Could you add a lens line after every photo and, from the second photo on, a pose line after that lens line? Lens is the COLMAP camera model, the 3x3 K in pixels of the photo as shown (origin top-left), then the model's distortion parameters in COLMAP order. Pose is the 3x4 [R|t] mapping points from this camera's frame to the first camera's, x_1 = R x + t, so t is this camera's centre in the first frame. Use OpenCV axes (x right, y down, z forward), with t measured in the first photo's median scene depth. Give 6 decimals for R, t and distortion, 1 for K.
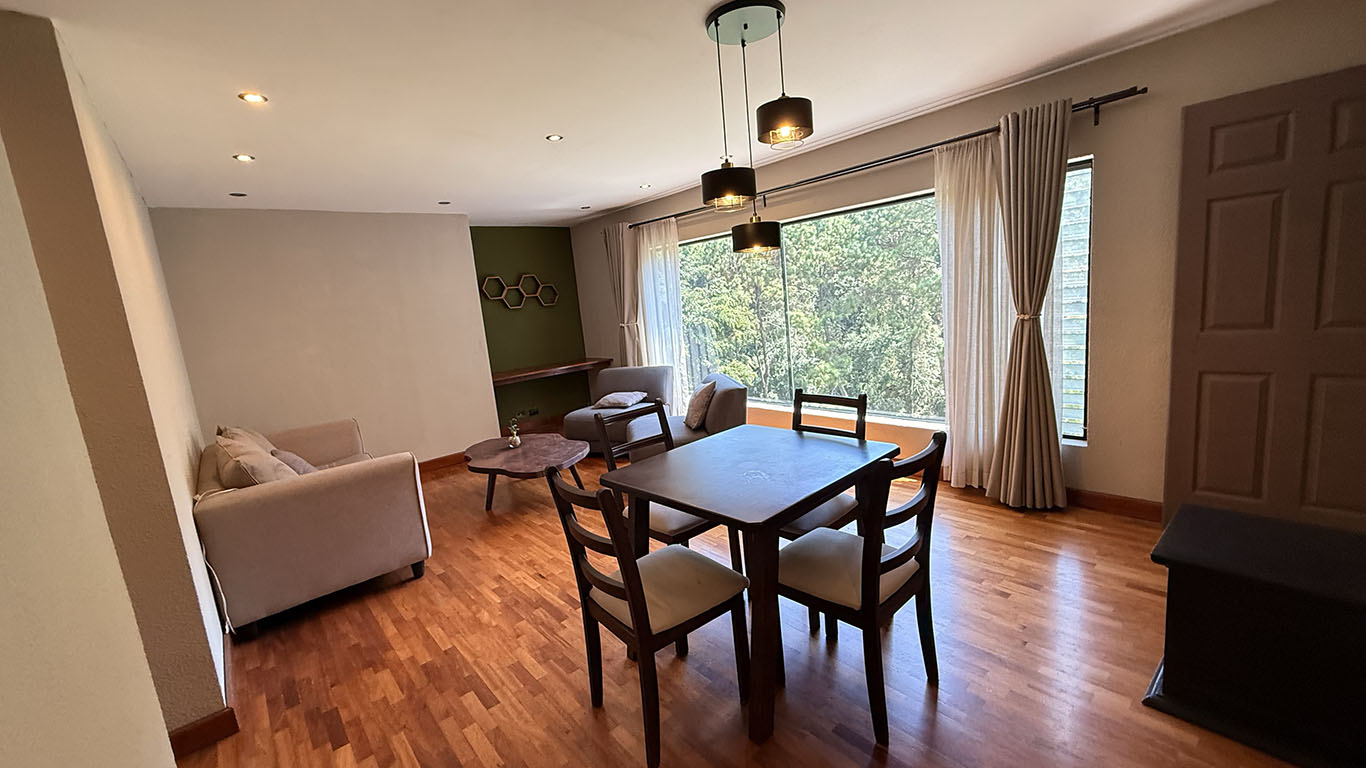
lens RADIAL K [[542.7, 0, 682.6], [0, 542.7, 385.0], [0, 0, 1]] dist [0.000321, -0.000069]
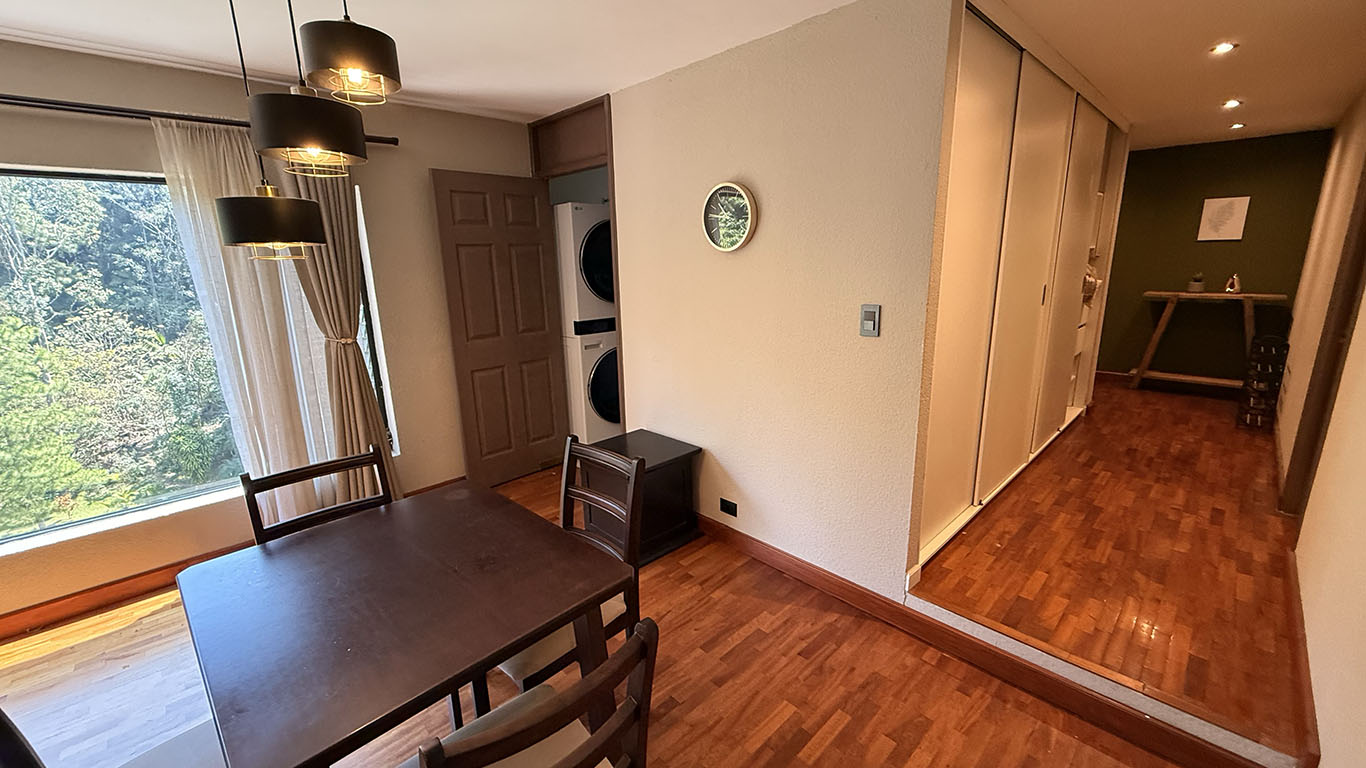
lens RADIAL K [[544.3, 0, 684.0], [0, 544.3, 384.6], [0, 0, 1]] dist [-0.000049, -0.000370]
pose [[-0.061509, -0.136399, 0.988743, -0.327955], [0.188917, 0.971121, 0.145720, -0.070082], [-0.980065, 0.195754, -0.033964, 0.417476]]
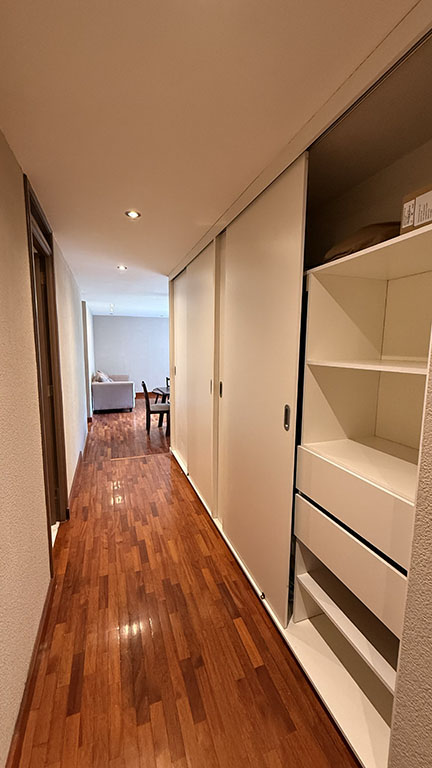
lens RADIAL K [[305.1, 0, 216.0], [0, 305.1, 384.0], [0, 0, 1]] dist [0.000321, -0.000069]
pose [[0.927982, 0.144226, -0.343580, 0.828613], [-0.148812, 0.988778, 0.013133, 0.012018], [0.341619, 0.038941, 0.939031, -0.913095]]
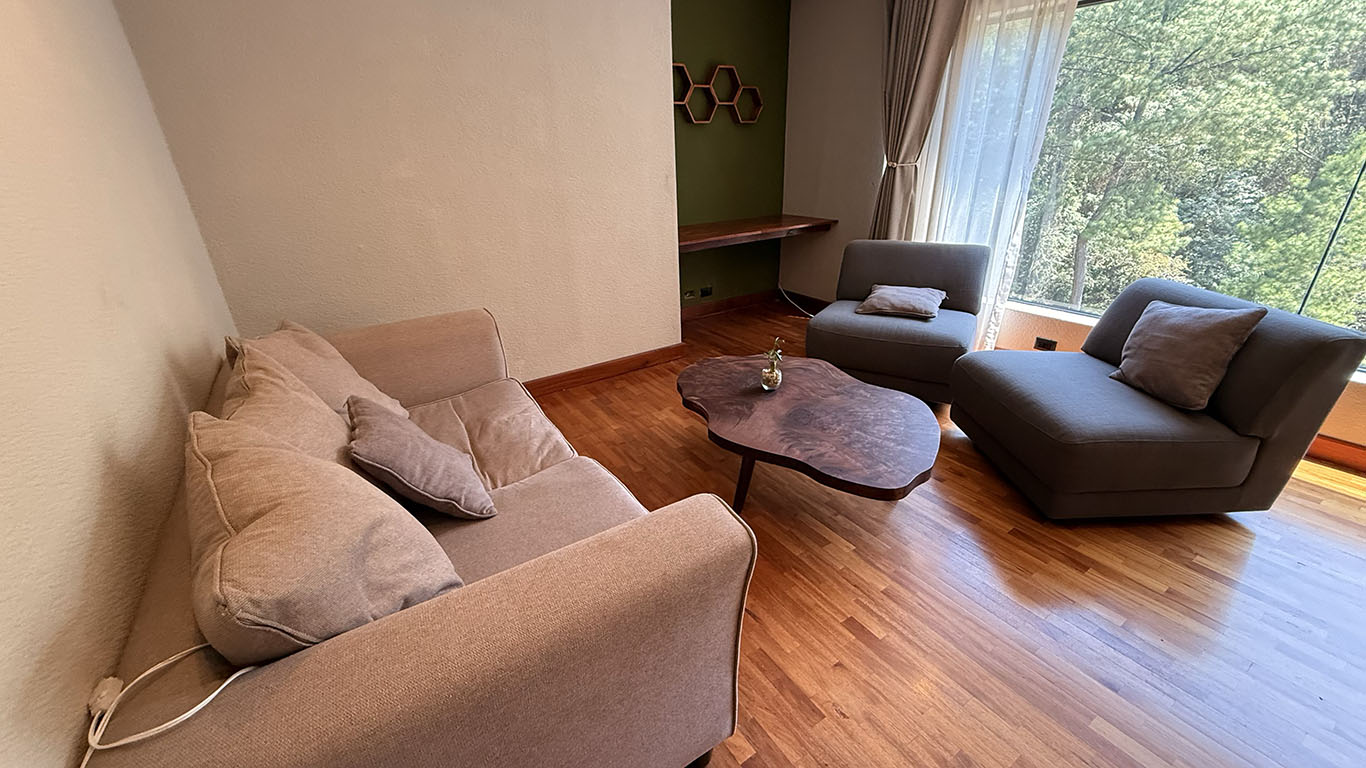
lens RADIAL K [[540.3, 0, 681.5], [0, 540.3, 380.4], [0, 0, 1]] dist [-0.000476, -0.000009]
pose [[0.989962, 0.110441, -0.088189, -0.453240], [-0.084046, 0.961701, 0.260898, -0.033843], [0.113625, -0.250867, 0.961330, 0.615067]]
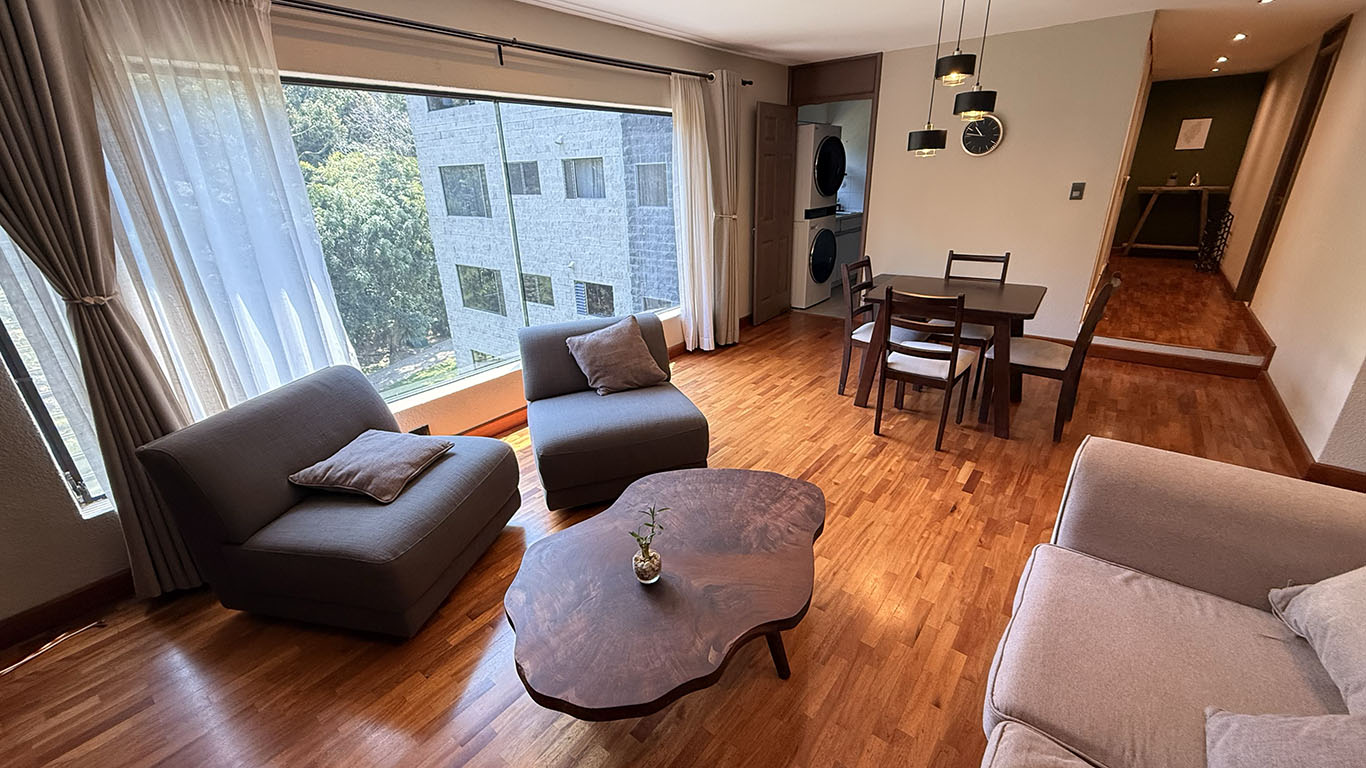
lens RADIAL K [[544.3, 0, 684.0], [0, 544.3, 384.6], [0, 0, 1]] dist [-0.000049, -0.000370]
pose [[-0.185796, -0.265372, 0.946075, -0.823080], [0.206912, 0.930683, 0.301689, -0.157684], [-0.960556, 0.251807, -0.118009, 1.276131]]
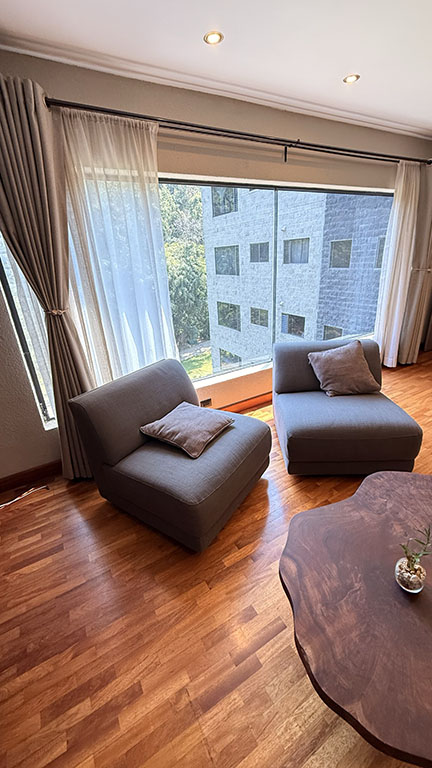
lens RADIAL K [[305.1, 0, 216.0], [0, 305.1, 384.0], [0, 0, 1]] dist [0.000321, -0.000069]
pose [[0.193613, -0.302000, 0.933440, -0.659165], [0.196661, 0.944079, 0.264651, -0.162174], [-0.961165, 0.132331, 0.242178, 1.377620]]
